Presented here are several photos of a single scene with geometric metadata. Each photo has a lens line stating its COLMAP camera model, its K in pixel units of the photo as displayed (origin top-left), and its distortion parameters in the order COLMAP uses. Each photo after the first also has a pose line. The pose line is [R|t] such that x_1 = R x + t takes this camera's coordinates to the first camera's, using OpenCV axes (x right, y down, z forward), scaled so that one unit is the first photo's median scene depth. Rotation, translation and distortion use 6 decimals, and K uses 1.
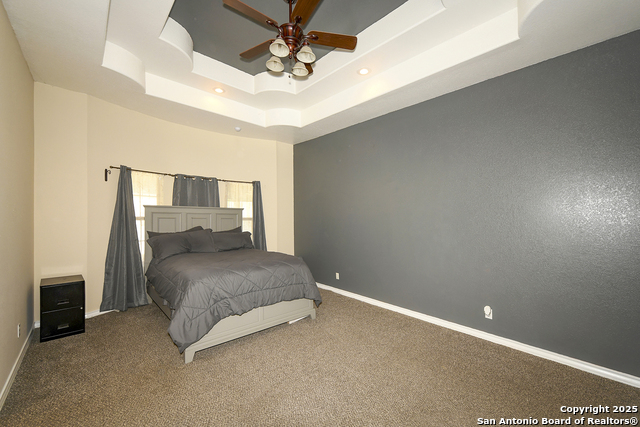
lens RADIAL K [[253.3, 0, 318.5], [0, 253.3, 214.3], [0, 0, 1]] dist [0.008496, 0.000246]
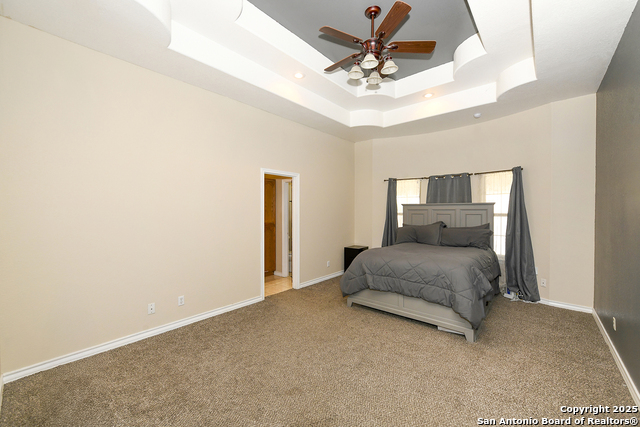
lens RADIAL K [[253.3, 0, 319.4], [0, 253.3, 214.6], [0, 0, 1]] dist [0.008496, 0.000246]
pose [[0.119550, 0.001755, -0.992827, 0.548705], [0.006455, 0.999976, 0.002545, 0.012226], [0.992807, -0.006713, 0.119536, 0.351258]]
